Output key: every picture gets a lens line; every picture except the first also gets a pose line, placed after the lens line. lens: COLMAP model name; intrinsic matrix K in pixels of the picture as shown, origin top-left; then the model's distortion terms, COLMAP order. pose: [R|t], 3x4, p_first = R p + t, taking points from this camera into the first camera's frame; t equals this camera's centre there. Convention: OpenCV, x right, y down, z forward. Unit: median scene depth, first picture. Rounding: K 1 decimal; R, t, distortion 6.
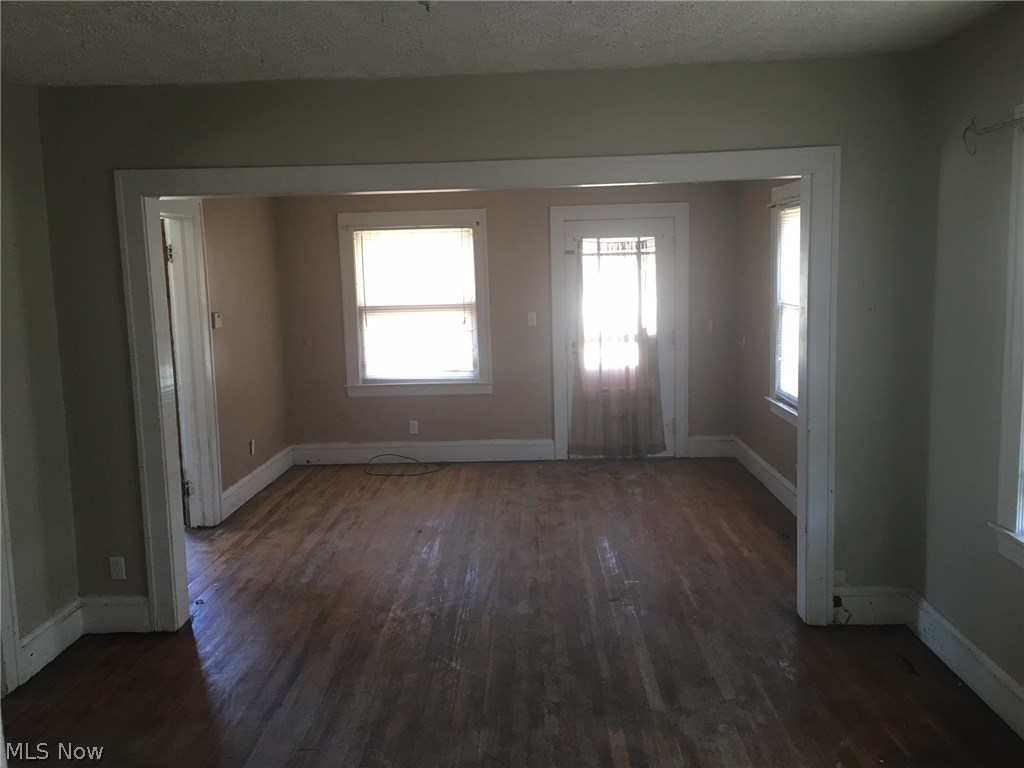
lens RADIAL K [[877.6, 0, 480.2], [0, 877.6, 380.0], [0, 0, 1]] dist [0.063981, -0.010329]
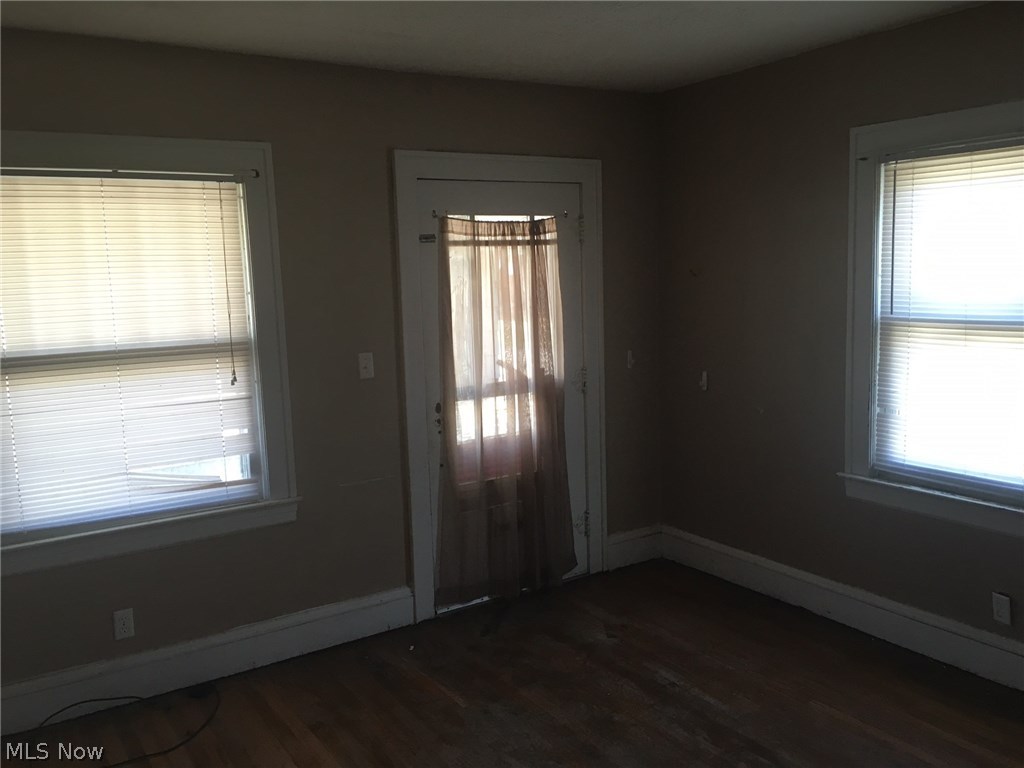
lens RADIAL K [[877.6, 0, 480.2], [0, 877.6, 380.0], [0, 0, 1]] dist [0.063981, -0.010329]
pose [[0.800680, -0.075615, 0.594302, -0.198925], [0.087321, 0.996139, 0.009097, -0.060629], [-0.592695, 0.044611, 0.804191, 0.549631]]
